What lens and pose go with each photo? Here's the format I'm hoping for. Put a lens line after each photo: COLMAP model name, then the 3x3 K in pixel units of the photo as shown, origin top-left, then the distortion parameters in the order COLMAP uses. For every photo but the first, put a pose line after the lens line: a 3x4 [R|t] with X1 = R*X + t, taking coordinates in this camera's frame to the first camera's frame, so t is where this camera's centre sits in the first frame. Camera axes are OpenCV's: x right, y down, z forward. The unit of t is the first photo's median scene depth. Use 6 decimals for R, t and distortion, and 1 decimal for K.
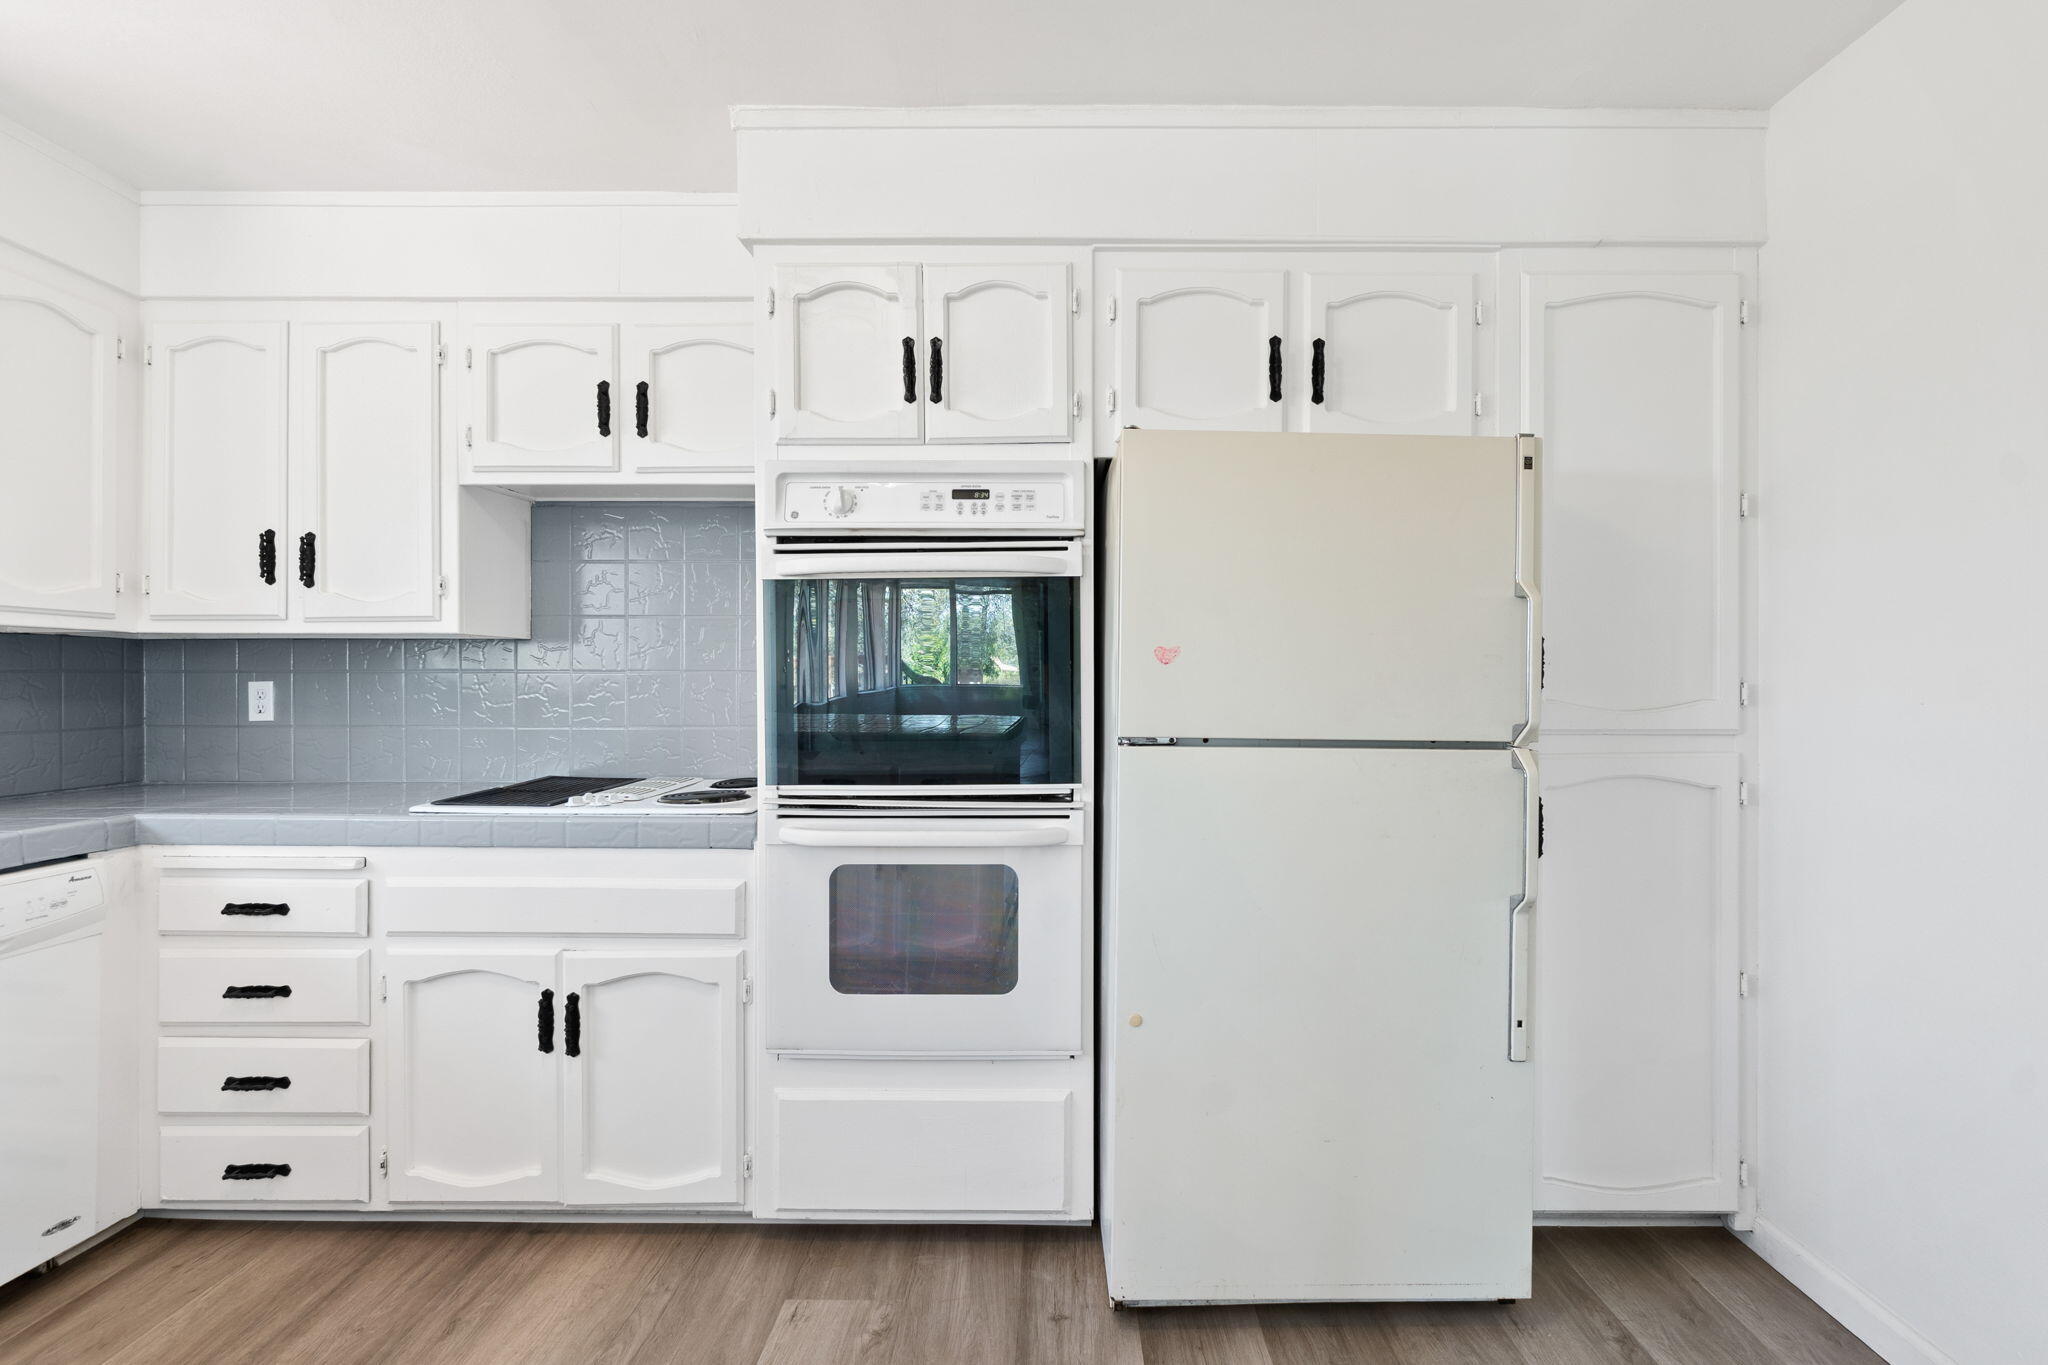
lens RADIAL K [[995.4, 0, 1063.0], [0, 995.4, 664.3], [0, 0, 1]] dist [-0.000535, -0.001041]
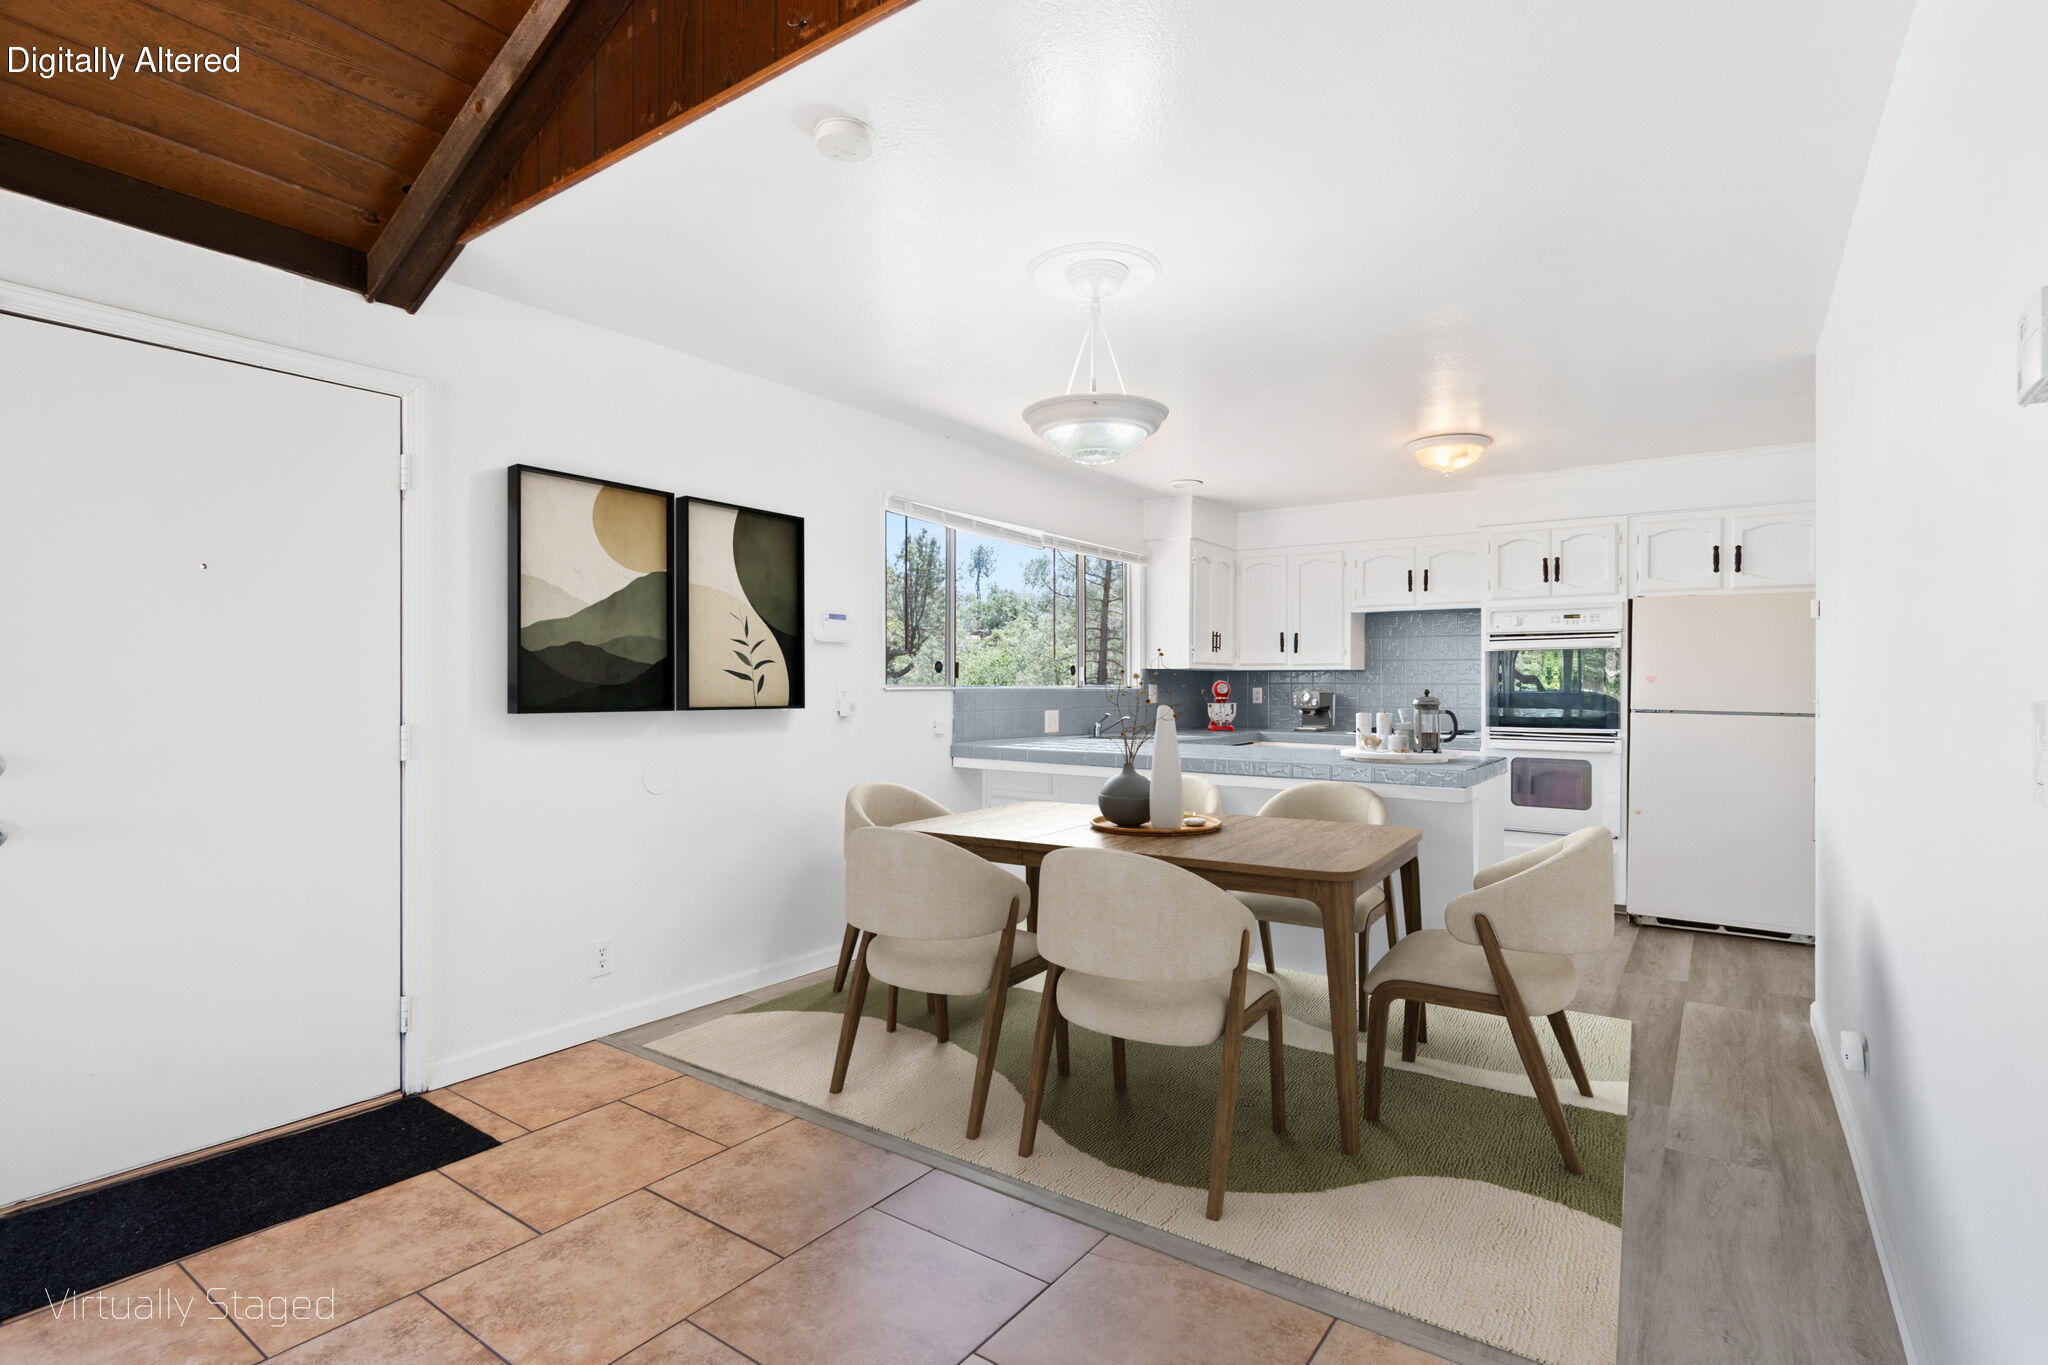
lens RADIAL K [[995.4, 0, 1020.0], [0, 995.4, 692.7], [0, 0, 1]] dist [-0.000535, -0.001041]
pose [[0.817221, 0.007322, -0.576277, 0.226762], [0.007899, 0.999683, 0.023903, -0.045730], [0.576270, -0.024086, 0.816905, -1.939843]]
